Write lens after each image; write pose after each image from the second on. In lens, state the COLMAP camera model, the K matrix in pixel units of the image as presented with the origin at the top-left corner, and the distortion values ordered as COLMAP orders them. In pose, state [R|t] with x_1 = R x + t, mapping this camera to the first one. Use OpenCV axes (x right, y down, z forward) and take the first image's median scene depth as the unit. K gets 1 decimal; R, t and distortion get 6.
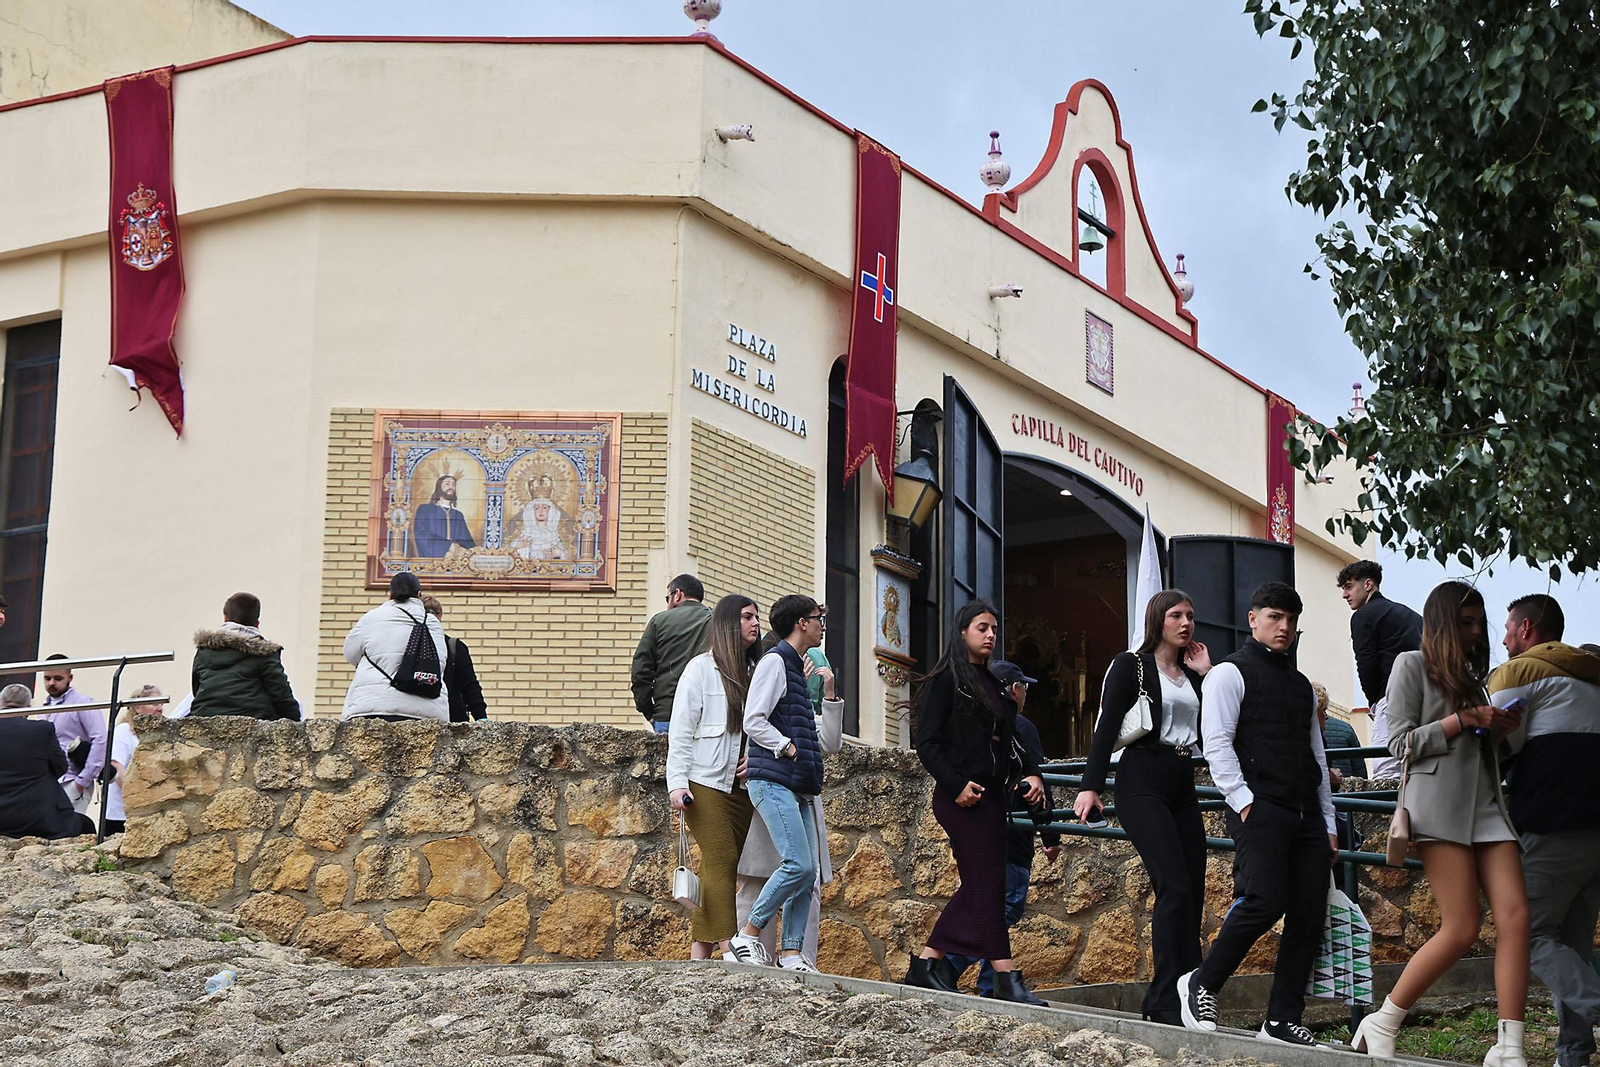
lens RADIAL K [[3155.5, 0, 800.0], [0, 3155.5, 533.5], [0, 0, 1]] dist [0.025340, 0.027676]
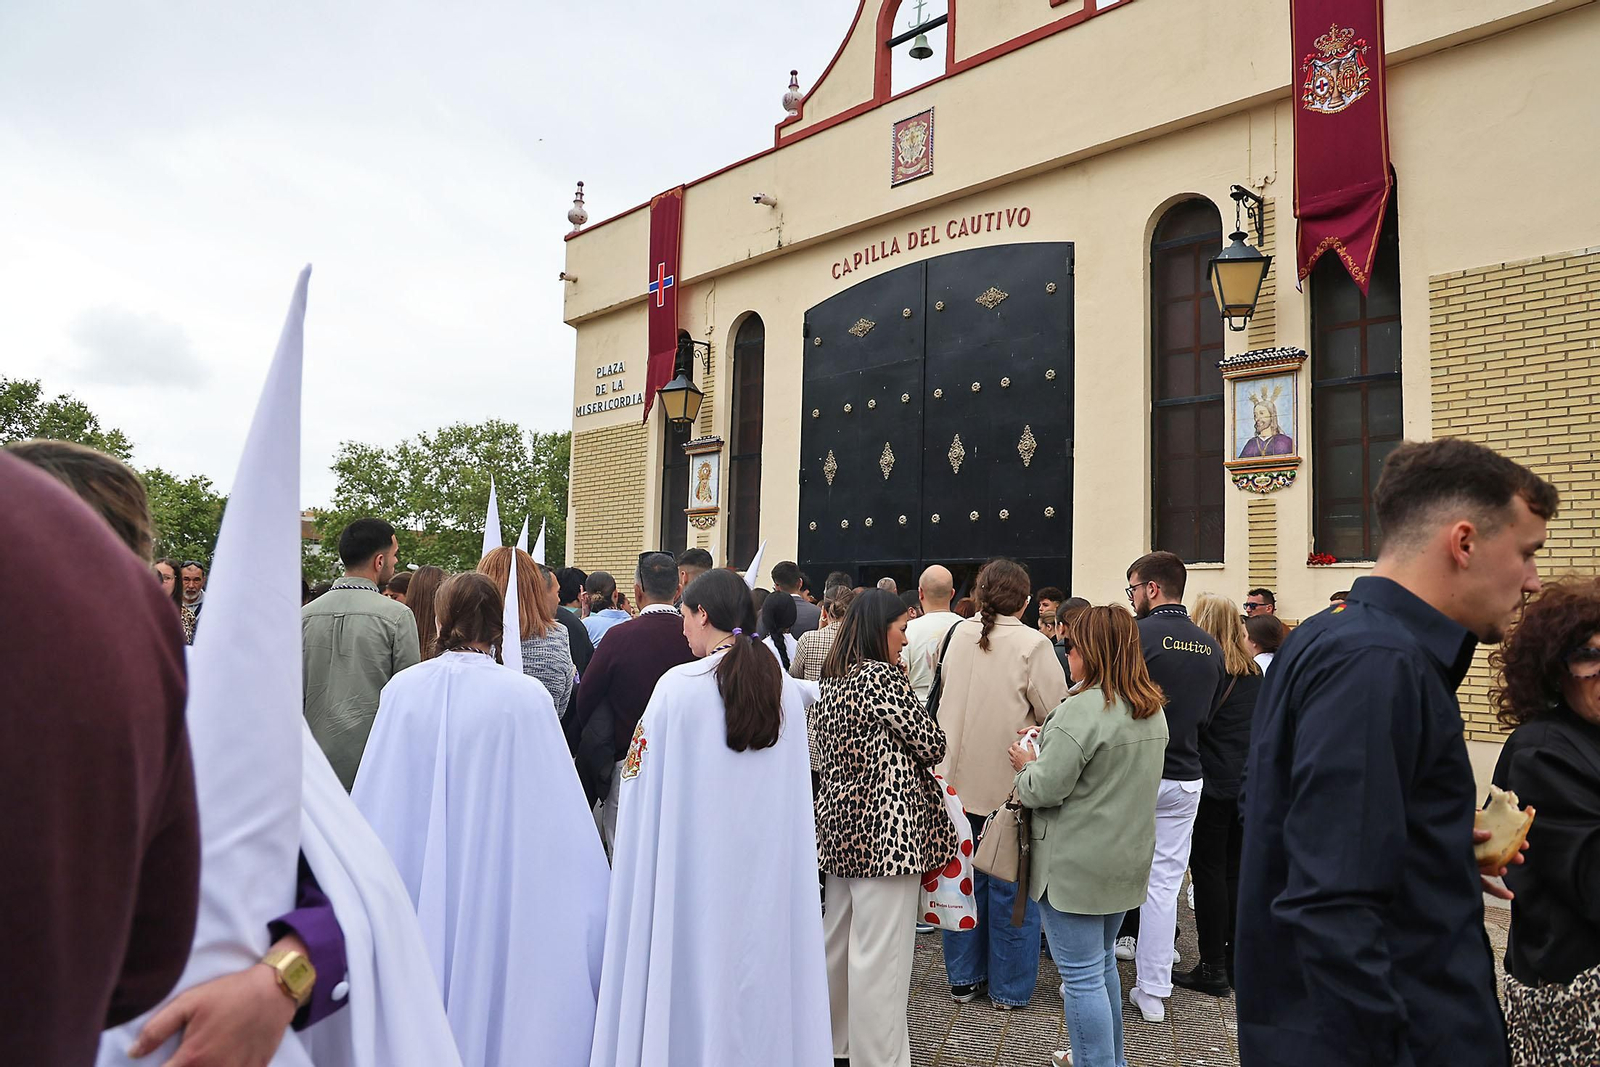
lens RADIAL K [[1110.0, 0, 806.1], [0, 1110.0, 545.6], [0, 0, 1]] dist [-0.095578, 0.071482]
pose [[-0.264016, -0.095237, -0.959805, 0.523628], [0.189843, 0.970516, -0.148521, 0.144044], [0.945650, -0.221425, -0.238152, 1.180208]]
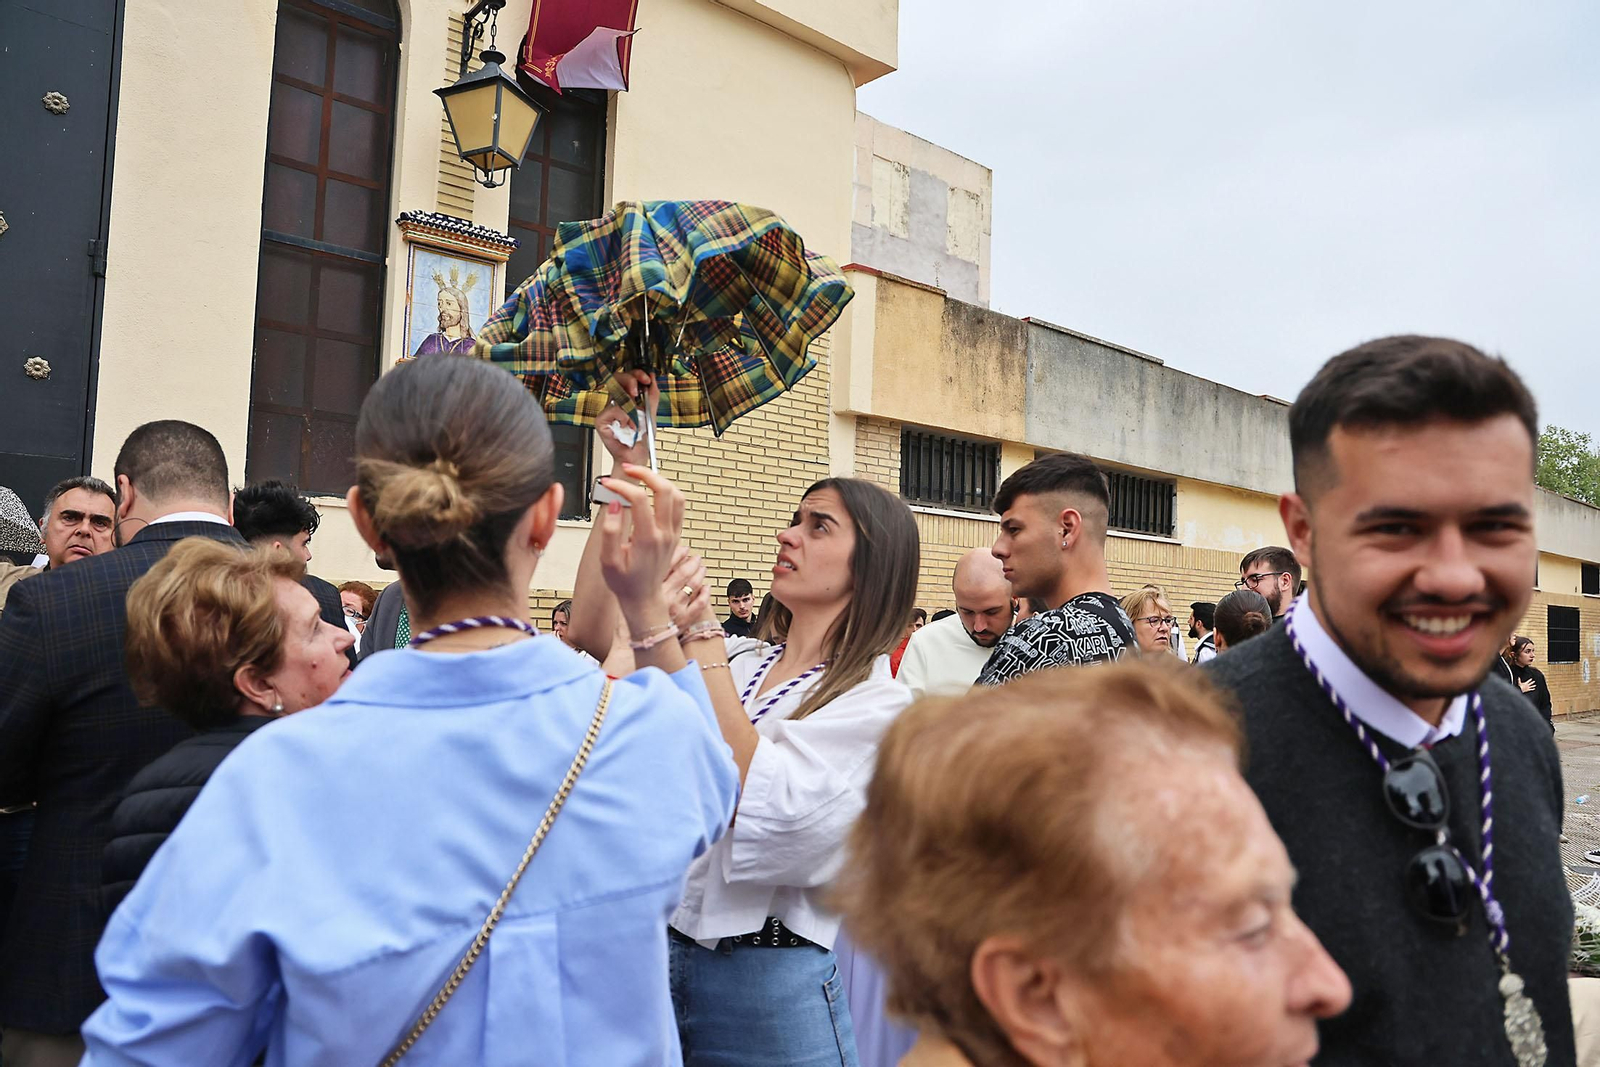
lens RADIAL K [[1110.0, 0, 806.1], [0, 1110.0, 545.6], [0, 0, 1]] dist [-0.095578, 0.071482]
pose [[0.946740, -0.011740, -0.321784, 0.323367], [0.065092, 0.985681, 0.155550, 0.101997], [0.315350, -0.168211, 0.933948, 1.028859]]
